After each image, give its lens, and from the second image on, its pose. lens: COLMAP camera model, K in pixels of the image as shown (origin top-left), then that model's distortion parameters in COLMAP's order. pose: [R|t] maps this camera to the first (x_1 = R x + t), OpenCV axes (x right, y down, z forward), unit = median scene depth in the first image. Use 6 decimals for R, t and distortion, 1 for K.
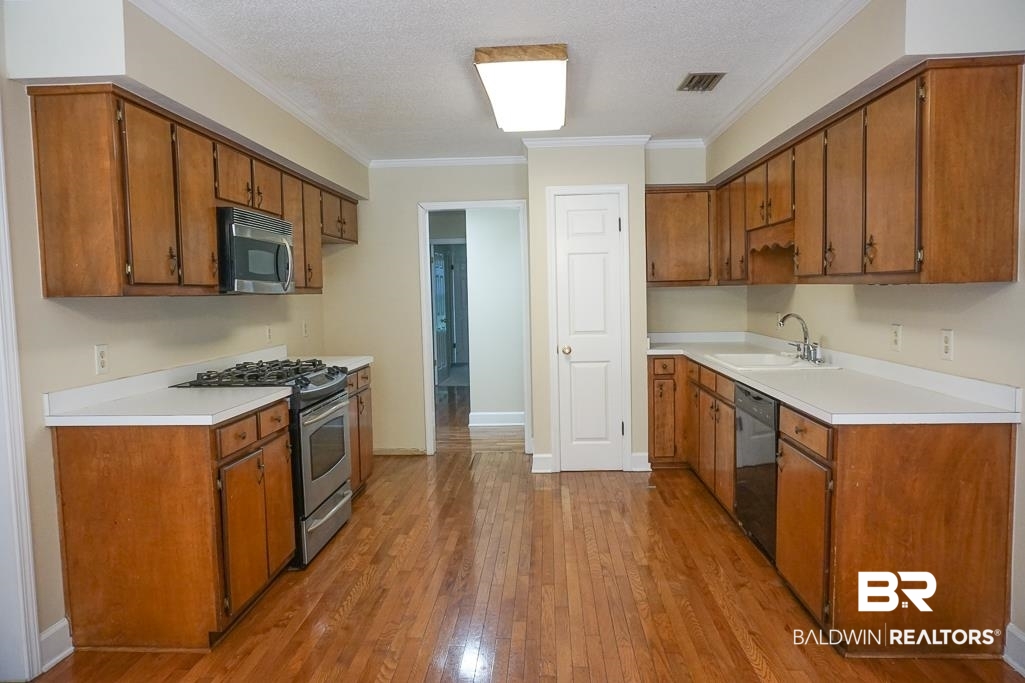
lens RADIAL K [[716.4, 0, 512.5], [0, 716.4, 341.5], [0, 0, 1]] dist [-0.000755, 0.000254]
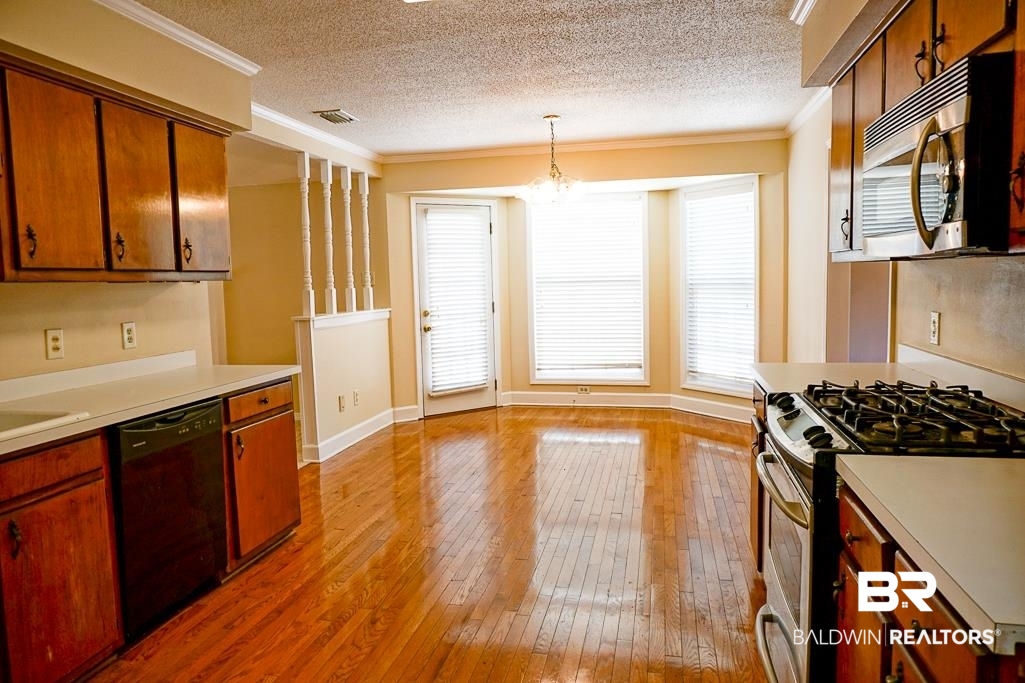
lens RADIAL K [[682.9, 0, 512.5], [0, 682.9, 341.5], [0, 0, 1]] dist [-0.000470, 0.000625]
pose [[-0.985159, 0.026729, 0.169550, -0.157594], [0.056170, 0.983615, 0.171311, -0.110906], [-0.162193, 0.178292, -0.970518, 1.618060]]
